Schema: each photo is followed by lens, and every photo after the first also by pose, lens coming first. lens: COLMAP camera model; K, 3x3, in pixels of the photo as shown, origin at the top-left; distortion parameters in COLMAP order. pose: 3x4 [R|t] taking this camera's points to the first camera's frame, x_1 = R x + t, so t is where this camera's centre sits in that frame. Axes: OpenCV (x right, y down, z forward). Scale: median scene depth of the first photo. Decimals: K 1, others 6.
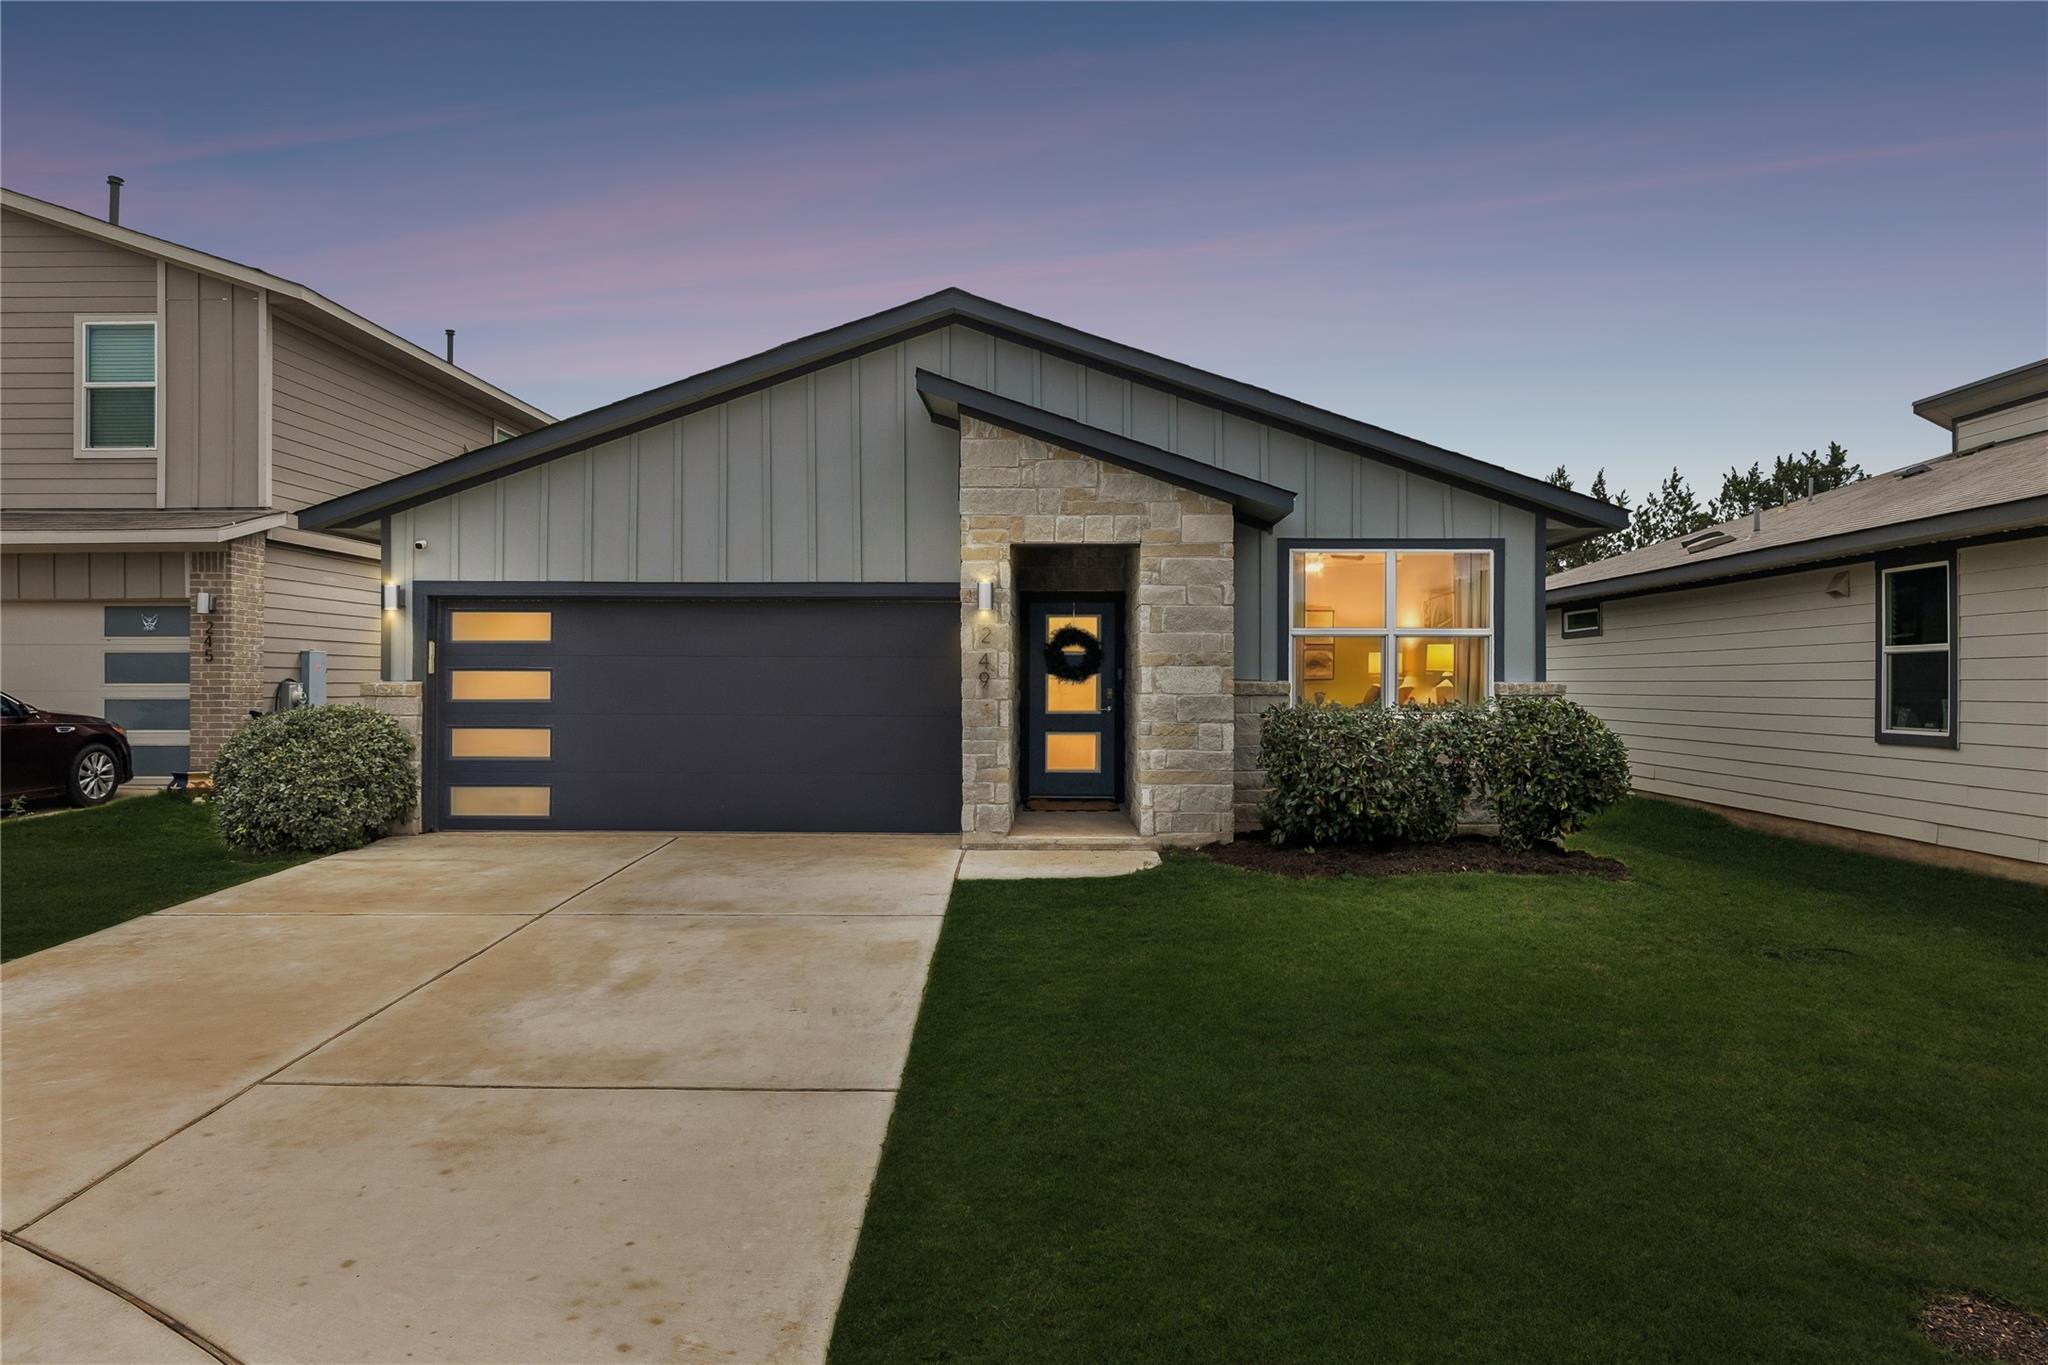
lens RADIAL K [[1291.5, 0, 1024.3], [0, 1291.5, 682.8], [0, 0, 1]] dist [0.000283, 0.000093]
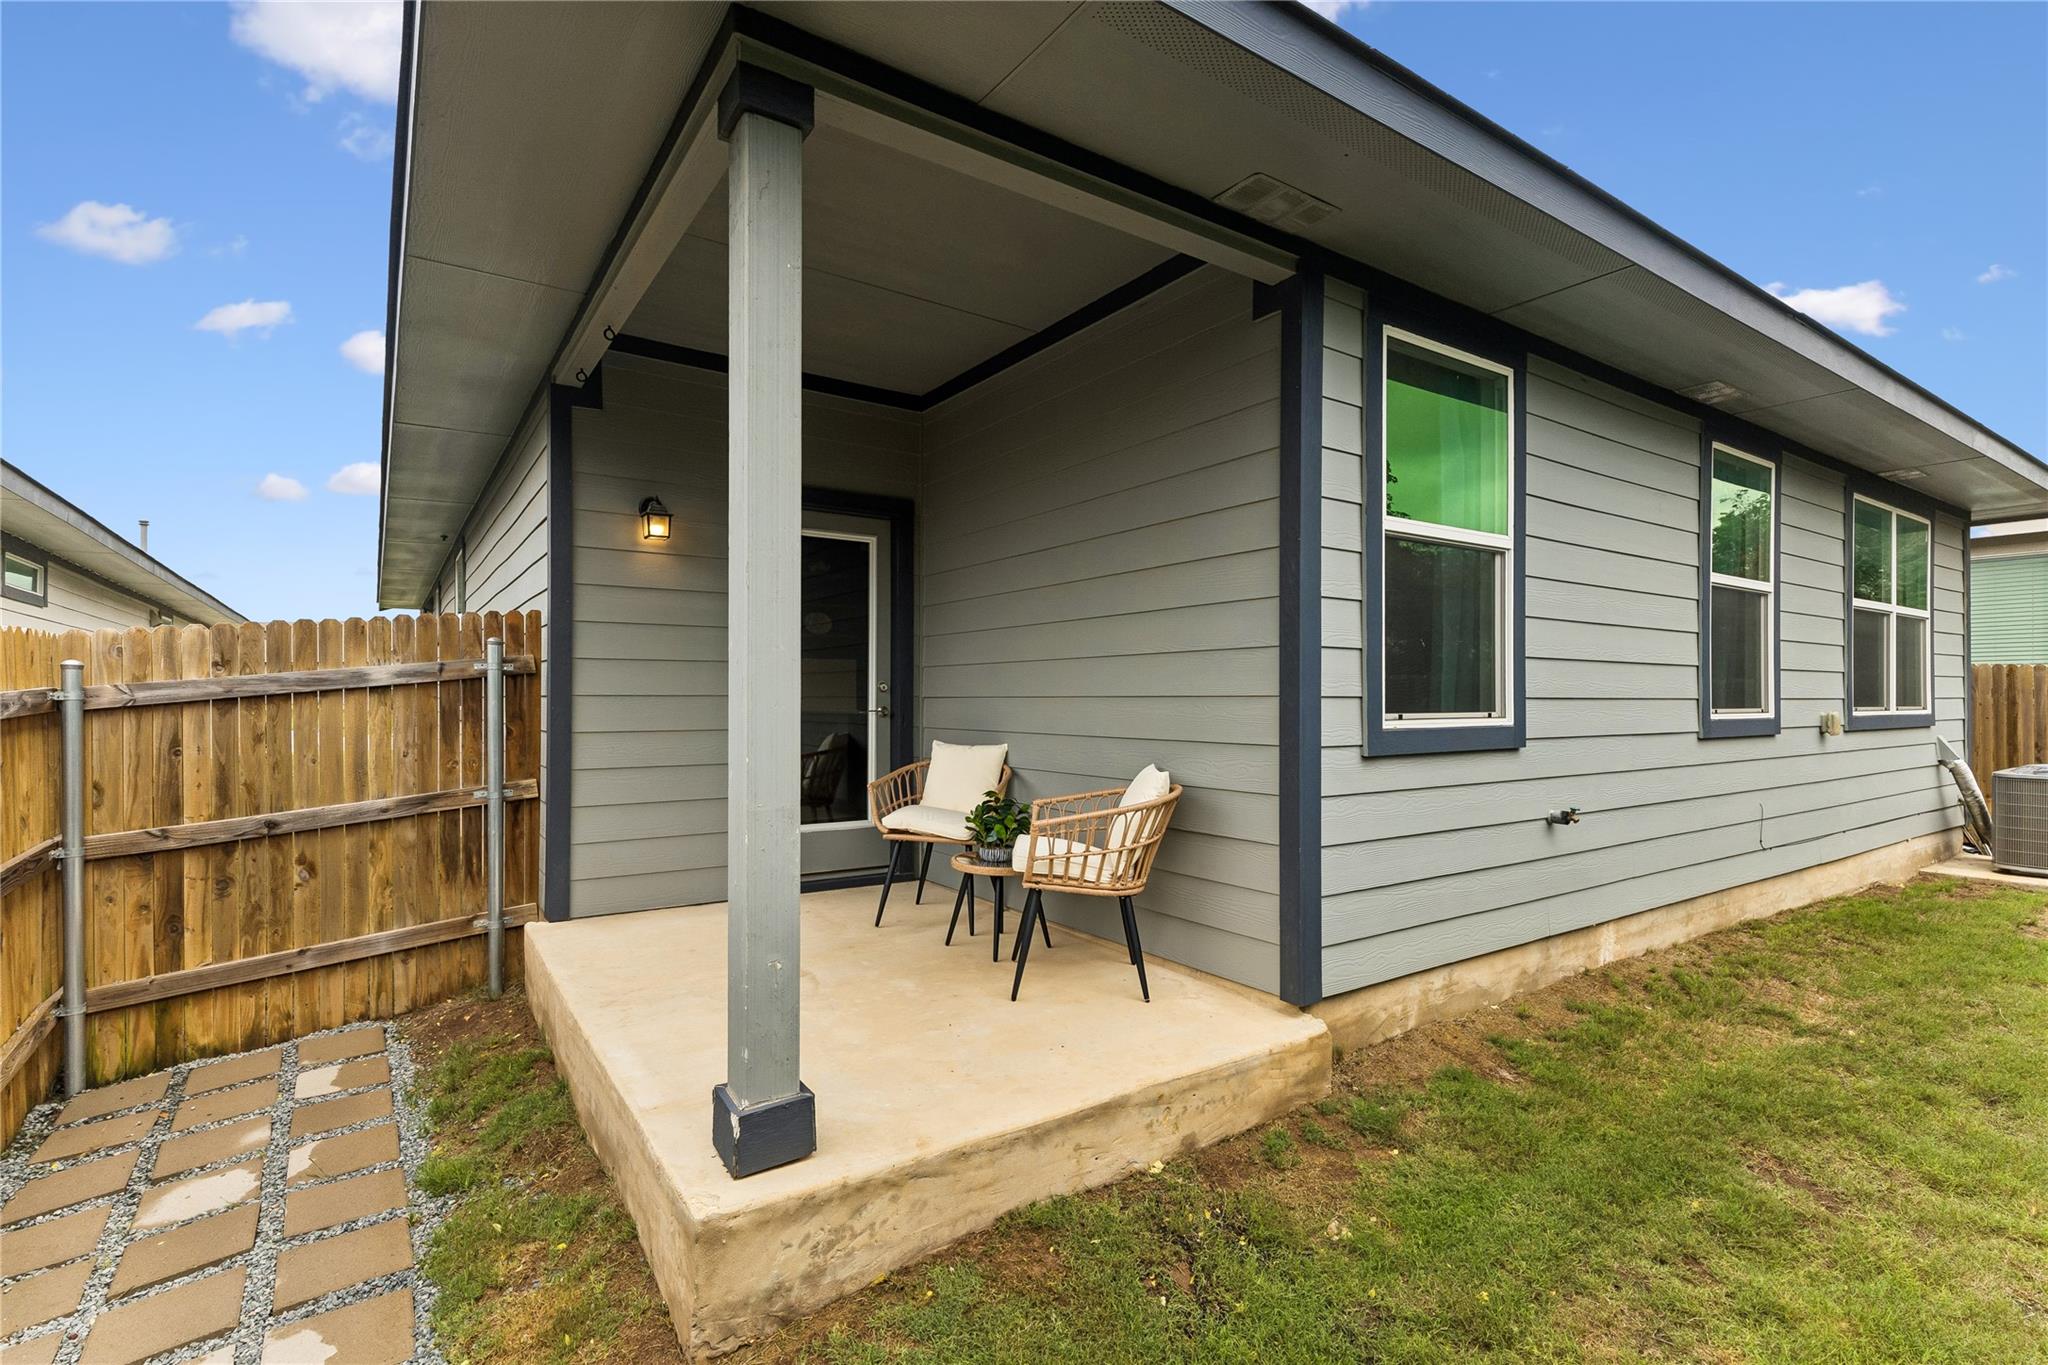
lens RADIAL K [[944.9, 0, 1021.3], [0, 944.9, 689.0], [0, 0, 1]] dist [-0.000217, 0.000170]
pose [[-0.582740, 0.001827, 0.812657, 0.521369], [0.001065, 0.999998, -0.001484, 0.028086], [-0.812658, 0.000001, -0.582741, 1.344686]]
